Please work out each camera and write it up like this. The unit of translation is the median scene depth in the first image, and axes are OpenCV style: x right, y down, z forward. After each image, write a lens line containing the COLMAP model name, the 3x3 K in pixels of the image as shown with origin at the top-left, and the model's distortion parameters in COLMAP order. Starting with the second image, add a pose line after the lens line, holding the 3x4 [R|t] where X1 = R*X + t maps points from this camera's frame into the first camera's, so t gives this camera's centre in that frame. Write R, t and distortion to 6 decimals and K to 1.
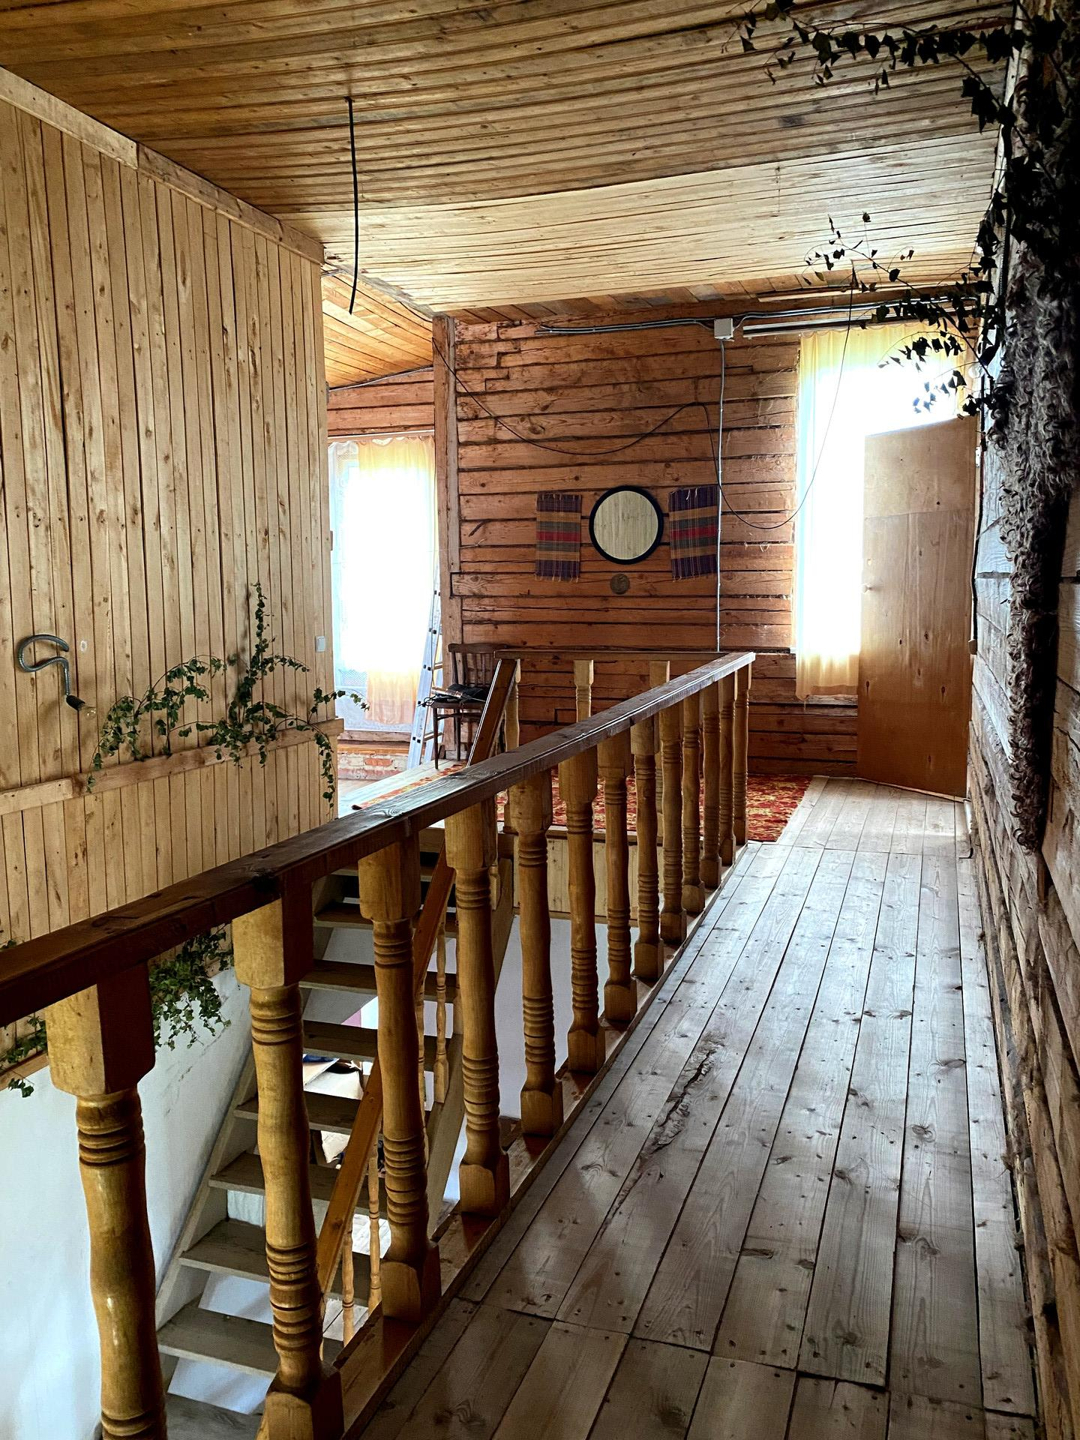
lens RADIAL K [[1103.2, 0, 542.2], [0, 1103.2, 717.8], [0, 0, 1]] dist [0.050561, -0.076752]
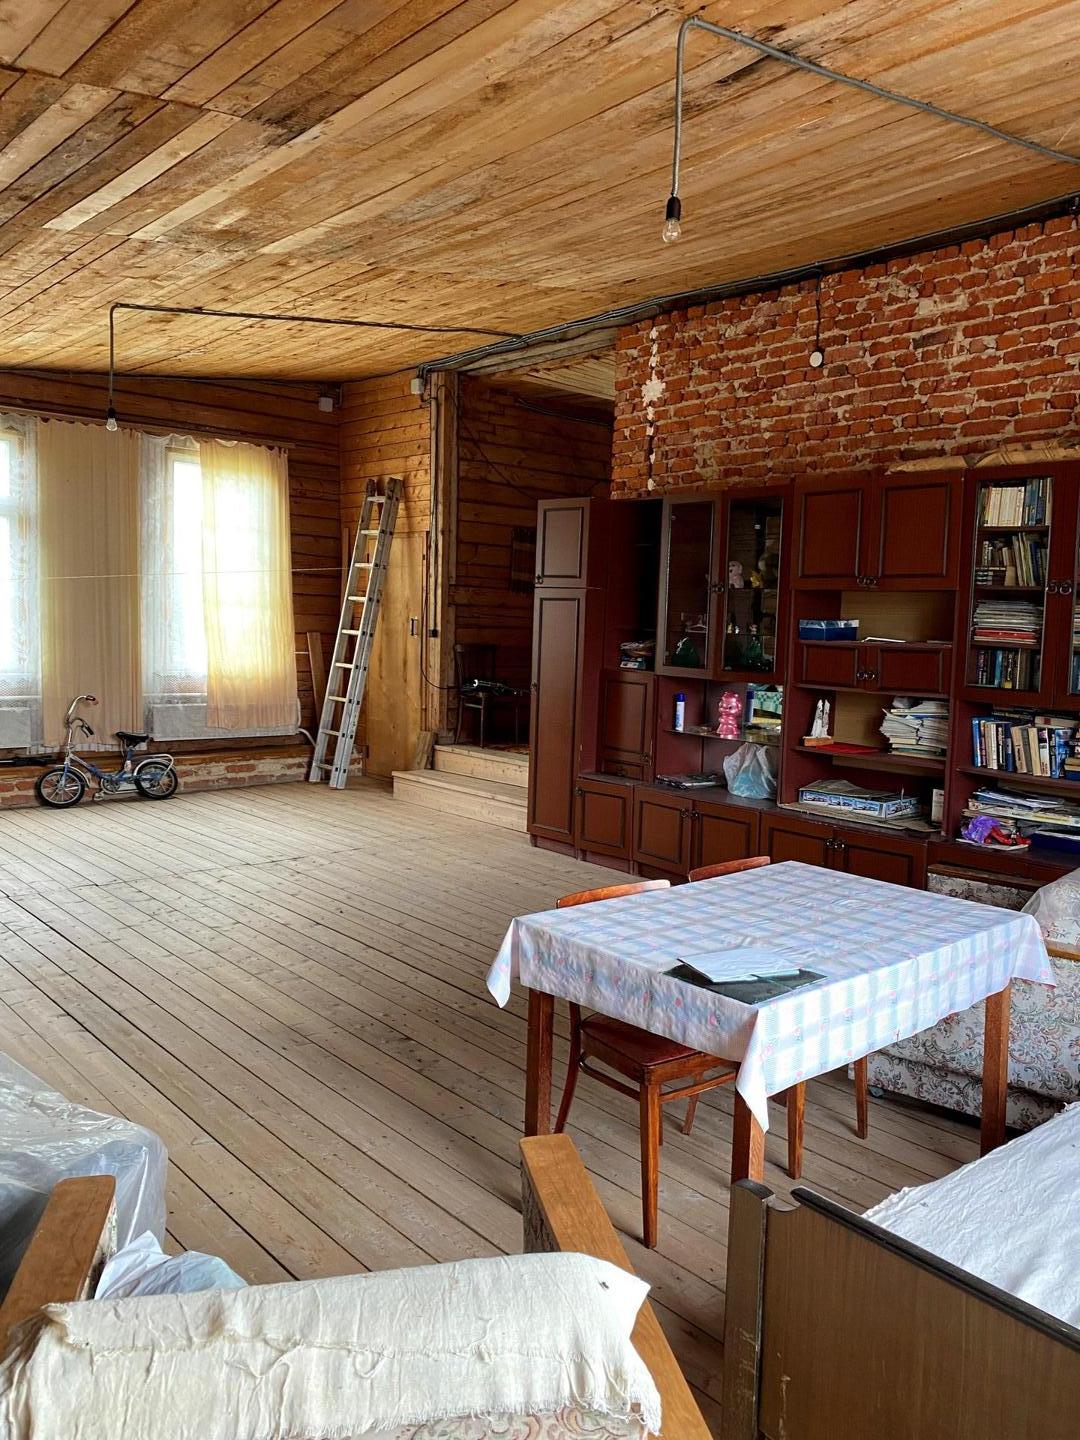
lens RADIAL K [[1103.2, 0, 541.2], [0, 1103.2, 710.2], [0, 0, 1]] dist [0.050561, -0.076752]
pose [[0.484144, -0.050063, 0.873555, -1.098723], [0.076656, 0.996950, 0.014650, -0.007029], [-0.871624, 0.059871, 0.486505, 0.354204]]
